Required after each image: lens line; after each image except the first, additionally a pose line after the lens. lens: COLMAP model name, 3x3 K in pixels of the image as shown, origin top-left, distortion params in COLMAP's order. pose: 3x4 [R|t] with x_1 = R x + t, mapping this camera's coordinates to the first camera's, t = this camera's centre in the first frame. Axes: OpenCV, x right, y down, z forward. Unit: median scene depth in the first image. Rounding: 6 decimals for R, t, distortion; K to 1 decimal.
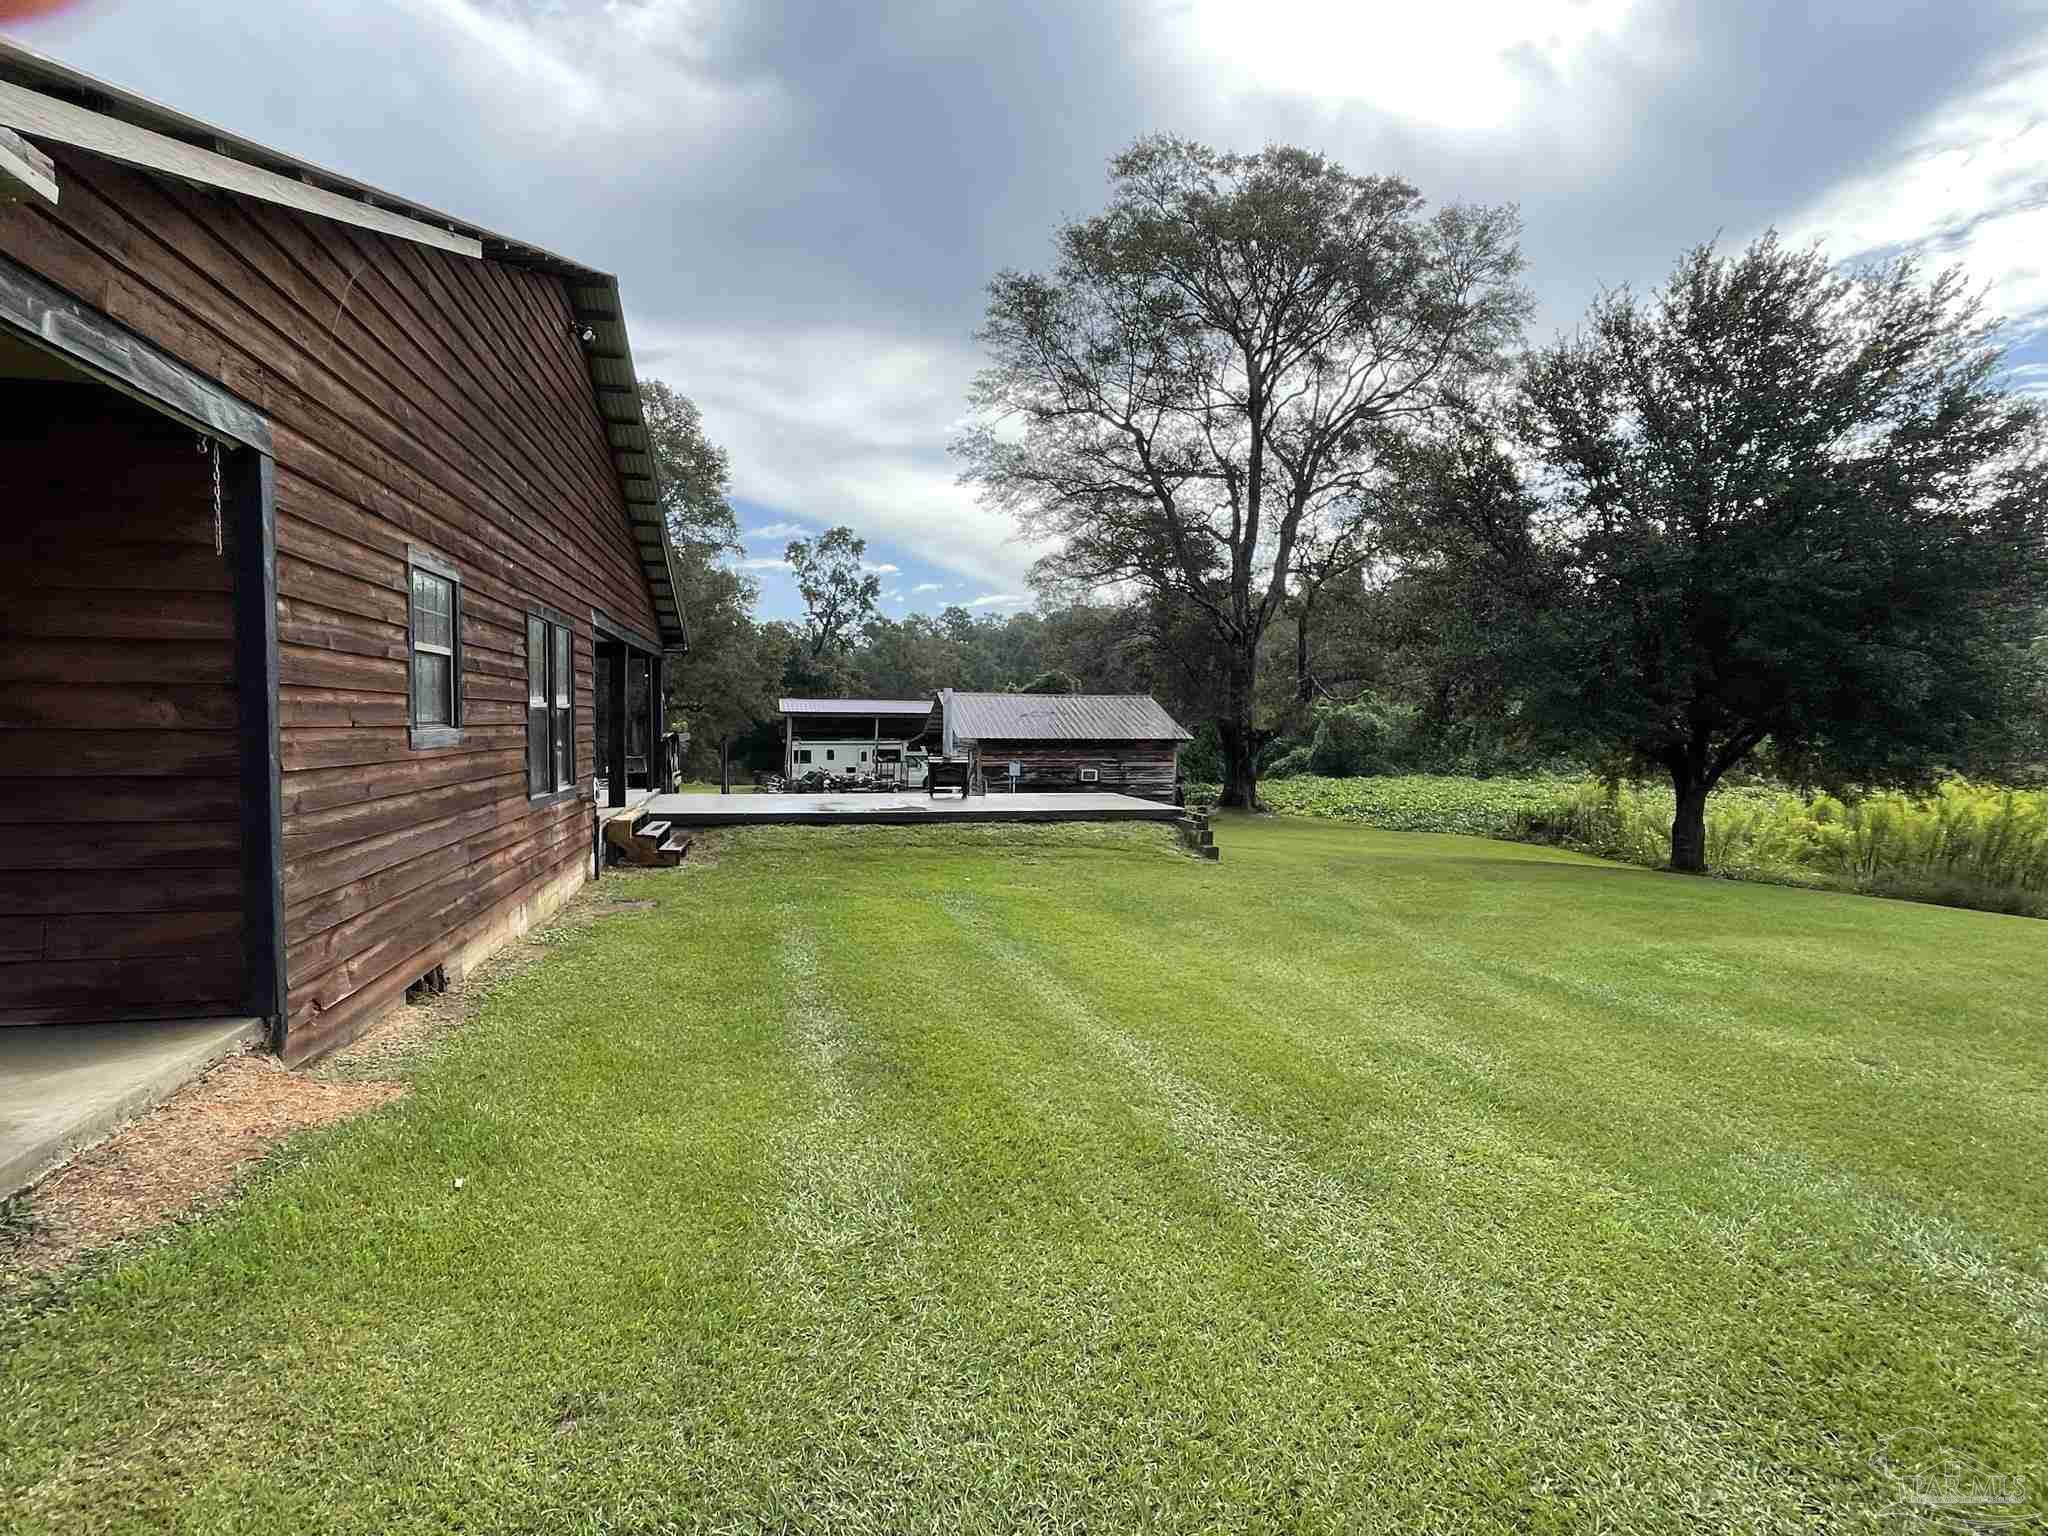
lens RADIAL K [[1076.6, 0, 1019.0], [0, 1076.6, 778.4], [0, 0, 1]] dist [-0.015531, 0.006008]
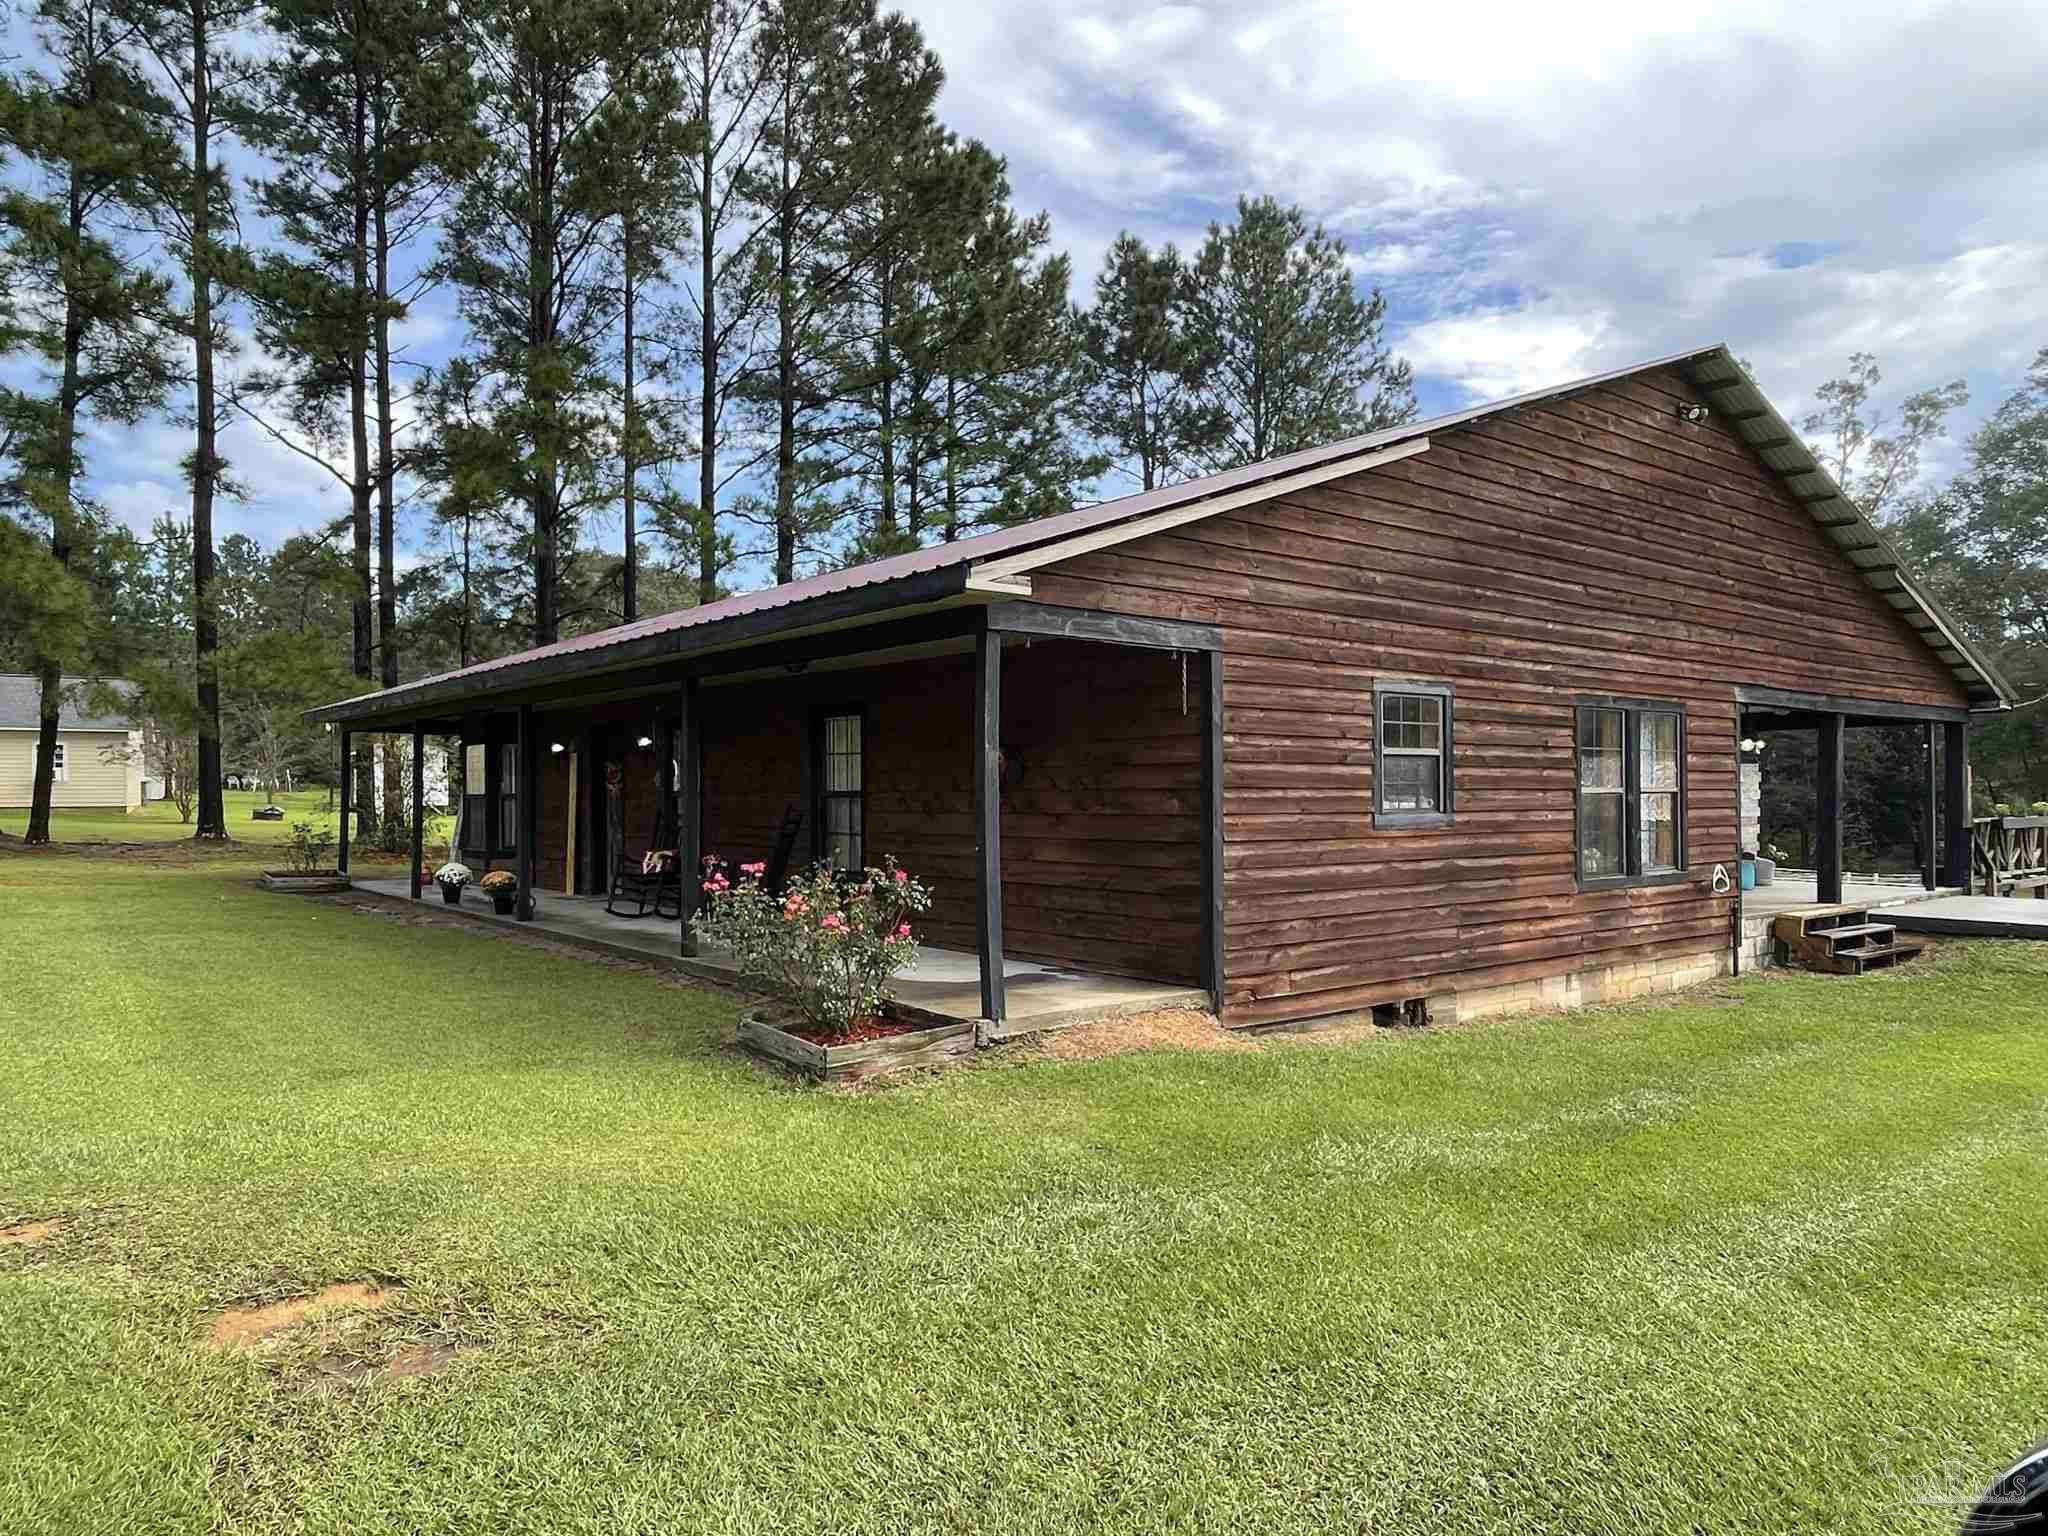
lens RADIAL K [[1332.8, 0, 1027.0], [0, 1332.8, 776.1], [0, 0, 1]] dist [-0.004027, -0.009379]
pose [[0.440958, -0.022191, -0.897253, 0.761493], [-0.041441, 0.998125, -0.045052, -0.000892], [0.896570, 0.057050, 0.439211, -0.123878]]
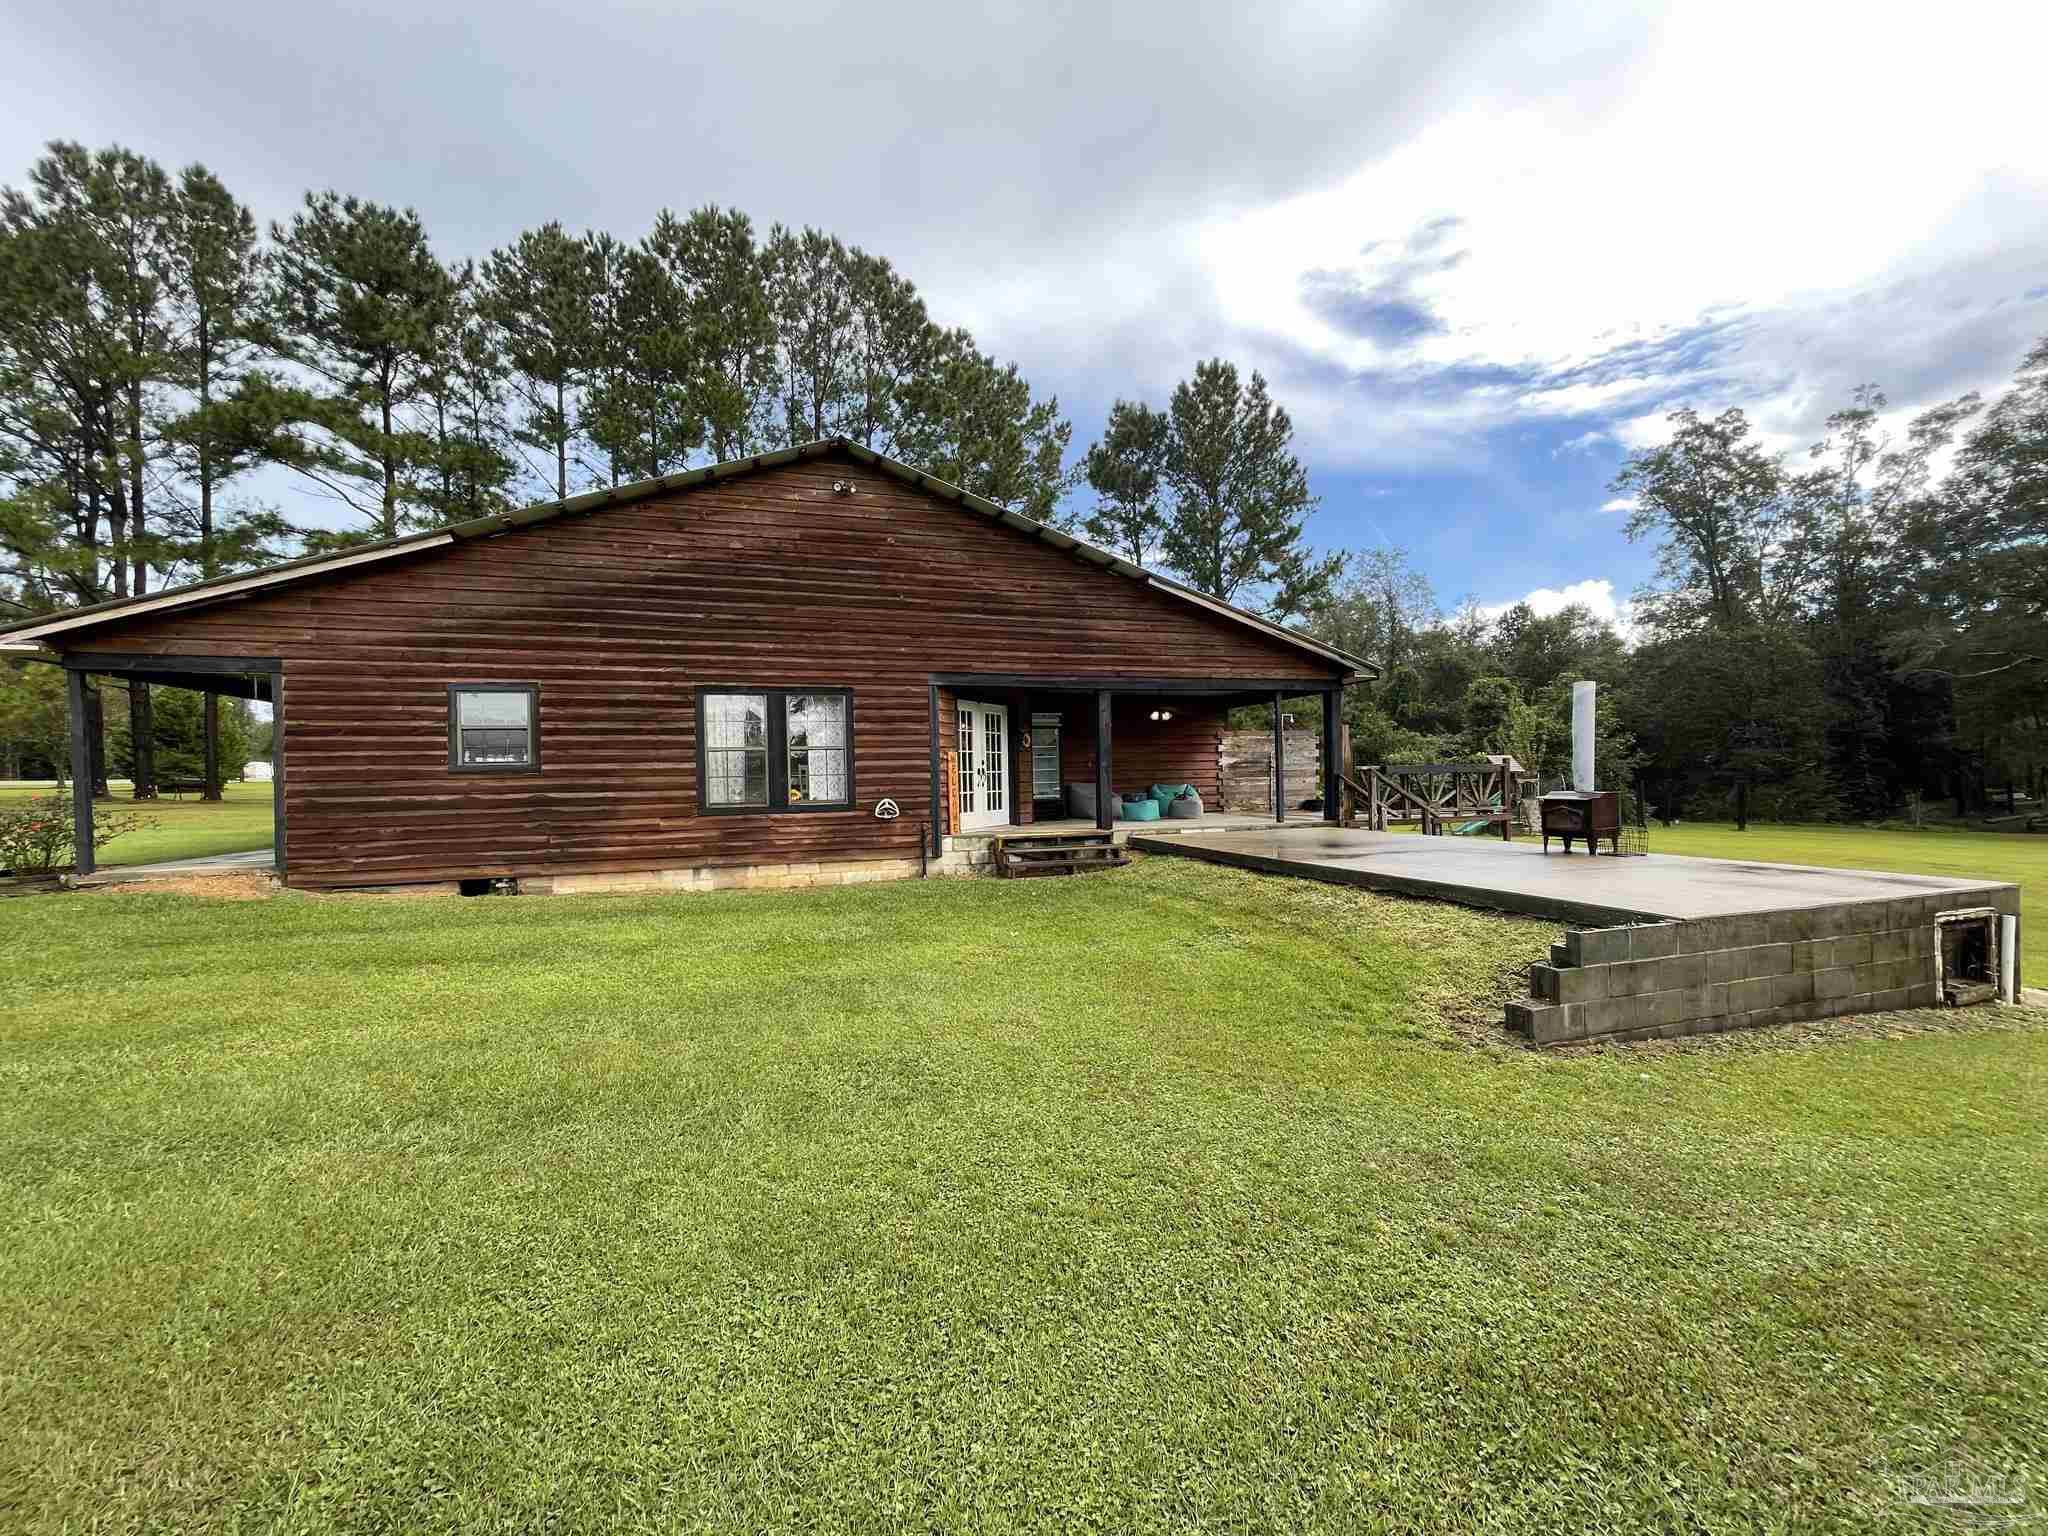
lens RADIAL K [[822.4, 0, 1021.7], [0, 822.4, 775.4], [0, 0, 1]] dist [-0.007938, 0.003469]
pose [[0.090444, -0.013456, -0.995811, 1.280455], [-0.032844, 0.999324, -0.016486, -0.036318], [0.995360, 0.034198, 0.089941, 2.113576]]
